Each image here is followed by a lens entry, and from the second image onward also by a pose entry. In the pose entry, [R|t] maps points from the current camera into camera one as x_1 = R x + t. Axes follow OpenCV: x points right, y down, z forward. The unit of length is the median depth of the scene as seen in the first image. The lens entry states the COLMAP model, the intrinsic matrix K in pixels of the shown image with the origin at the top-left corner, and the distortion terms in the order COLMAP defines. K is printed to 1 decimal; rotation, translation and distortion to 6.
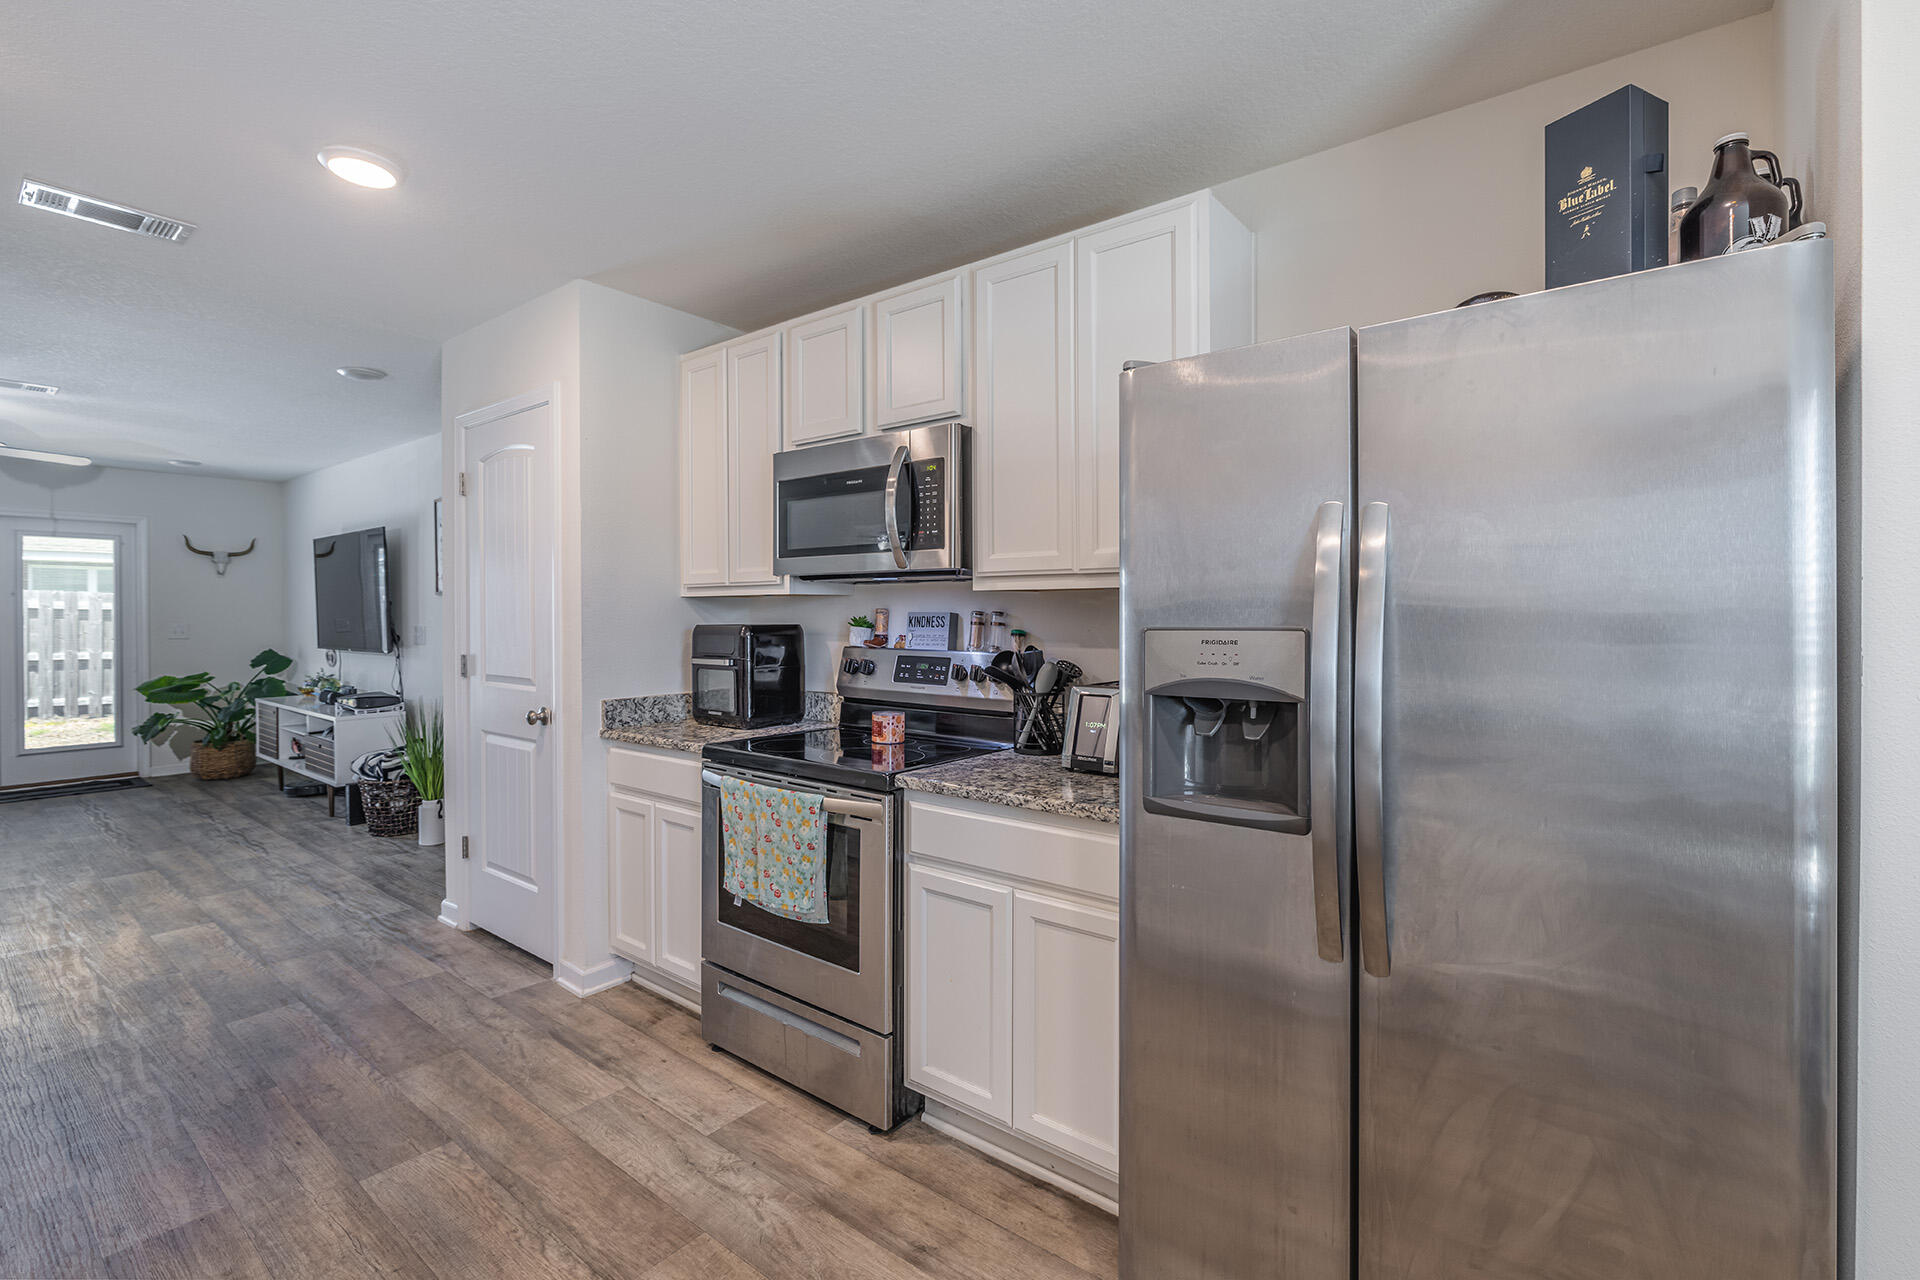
lens RADIAL K [[851.2, 0, 953.4], [0, 851.2, 622.1], [0, 0, 1]] dist [-0.014054, 0.003074]
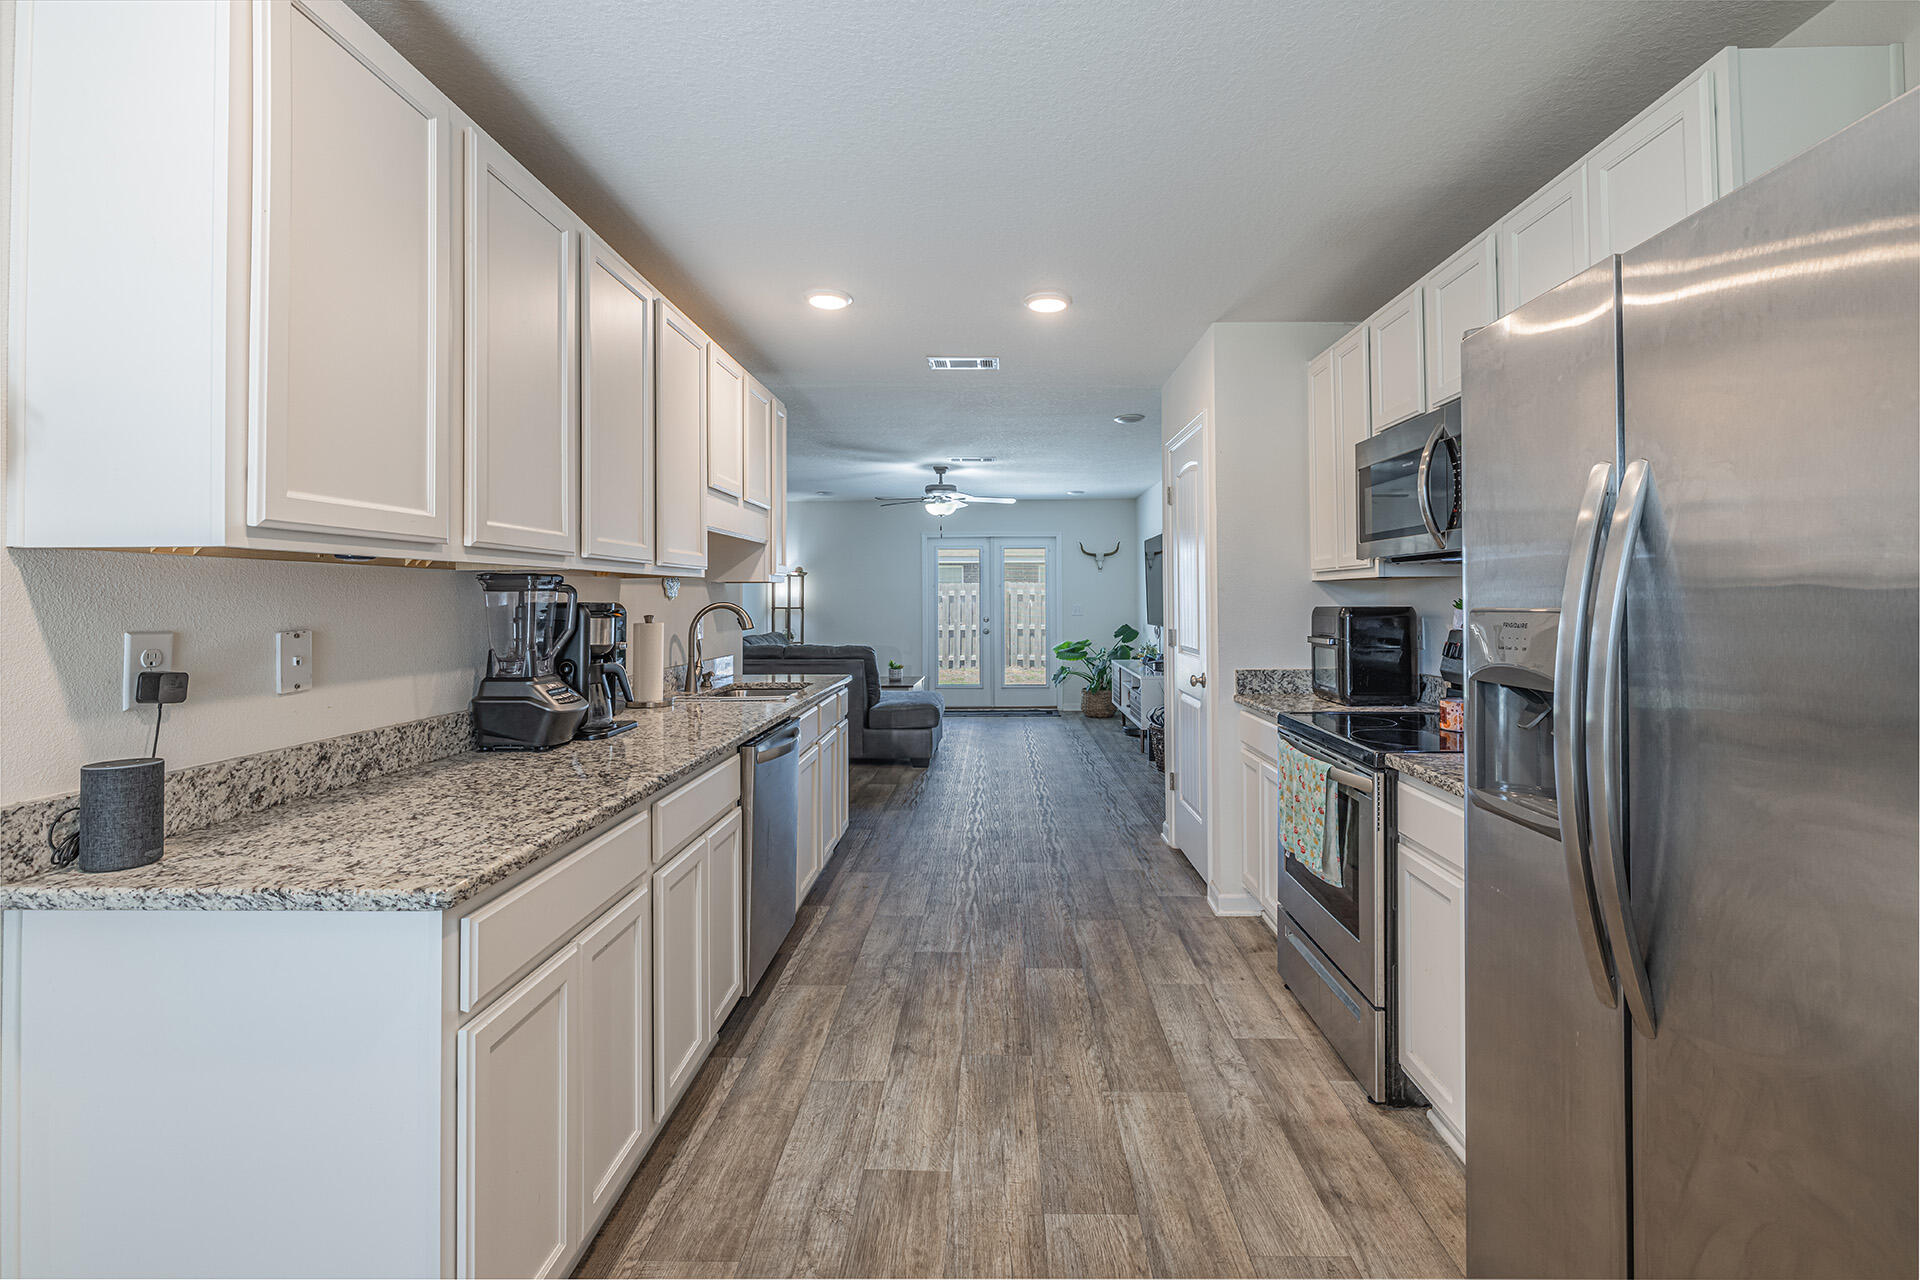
lens RADIAL K [[851.2, 0, 964.2], [0, 851.2, 591.2], [0, 0, 1]] dist [-0.014054, 0.003074]
pose [[0.587462, -0.011702, -0.809167, 0.379176], [-0.000791, 0.999887, -0.015035, 0.000210], [0.809251, 0.009473, 0.587386, -0.005515]]
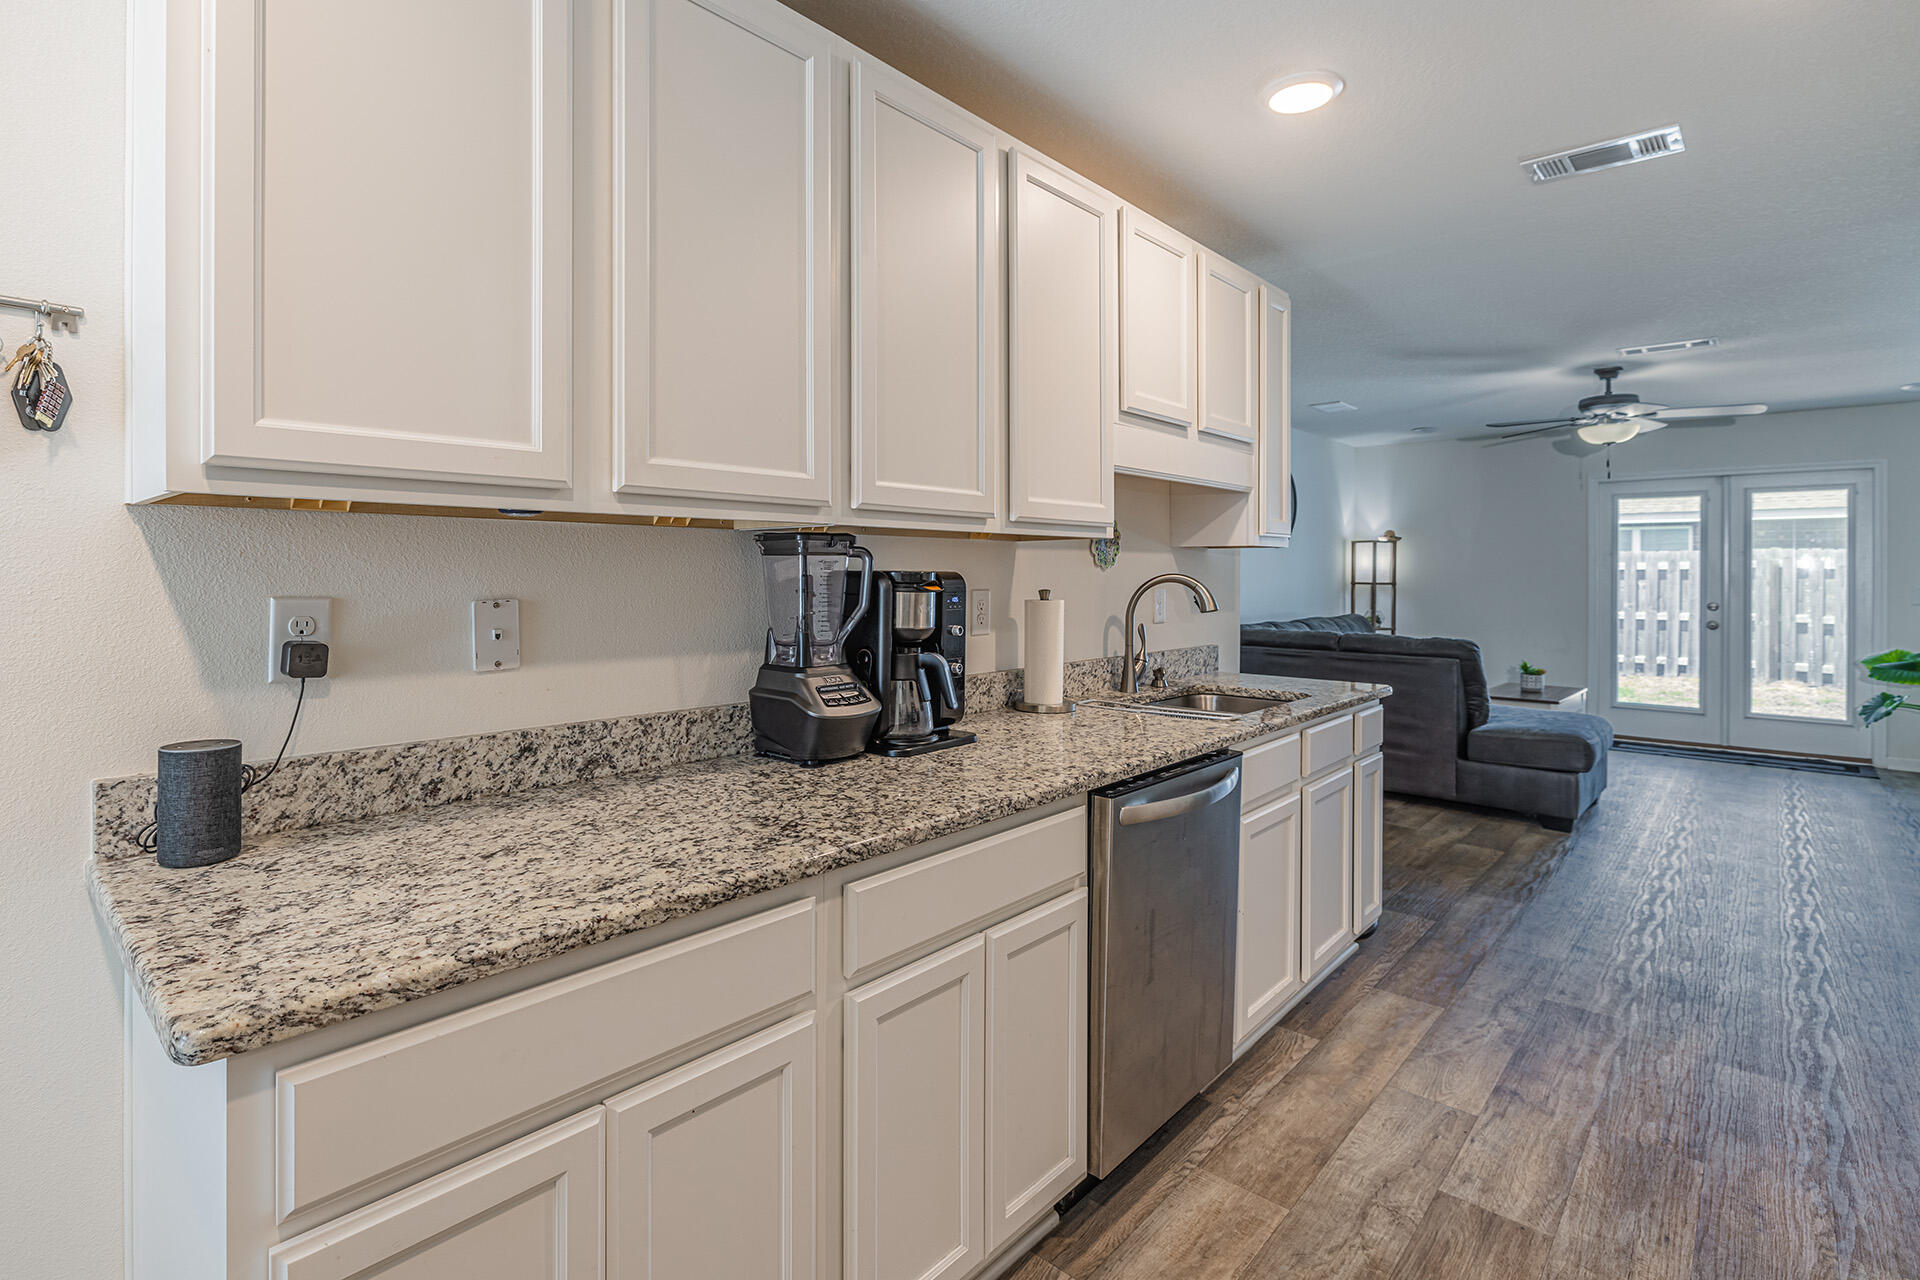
lens RADIAL K [[913.5, 0, 900.0], [0, 913.5, 573.1], [0, 0, 1]] dist [-0.012961, 0.002543]
pose [[-0.100261, 0.000097, -0.994961, 0.117070], [-0.012686, 0.999919, 0.001375, -0.000545], [0.994880, 0.012760, -0.100251, 0.297931]]
